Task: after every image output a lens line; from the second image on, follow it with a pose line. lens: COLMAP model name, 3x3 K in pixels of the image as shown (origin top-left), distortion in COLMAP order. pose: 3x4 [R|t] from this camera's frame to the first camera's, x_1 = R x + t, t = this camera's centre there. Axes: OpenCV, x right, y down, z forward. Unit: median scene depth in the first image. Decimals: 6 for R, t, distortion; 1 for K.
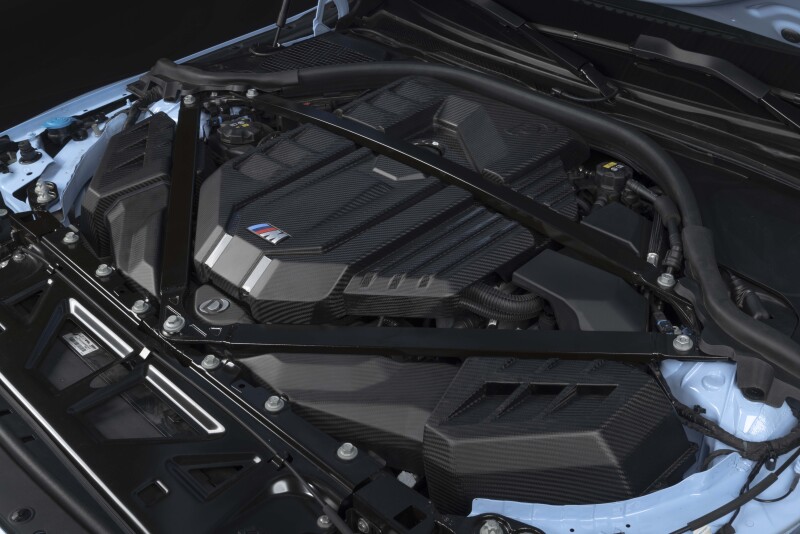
lens RADIAL K [[949.4, 0, 400.0], [0, 949.4, 267.0], [0, 0, 1]] dist [-0.010485, -0.011222]
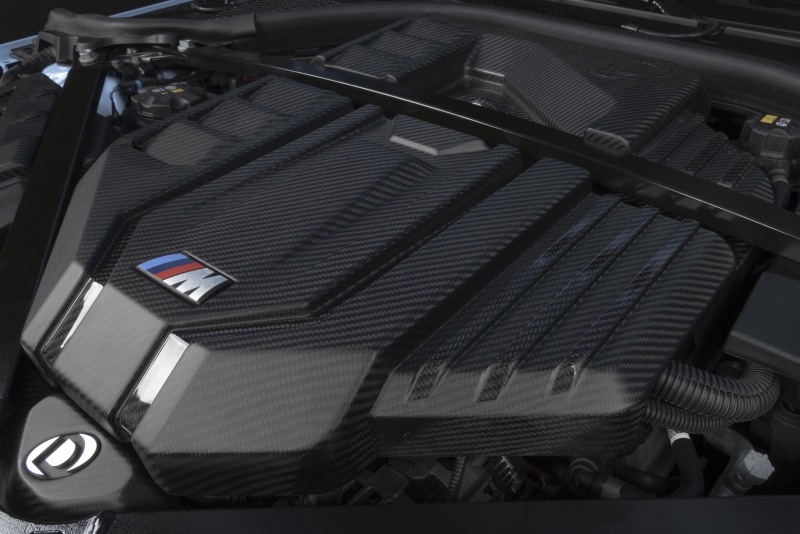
lens RADIAL K [[636.1, 0, 487.1], [0, 636.1, 269.2], [0, 0, 1]] dist [0.001561, -0.002216]
pose [[0.980295, -0.069932, 0.184745, -0.045993], [0.060302, 0.996537, 0.057247, -0.041510], [-0.188109, -0.044978, 0.981118, 0.589385]]
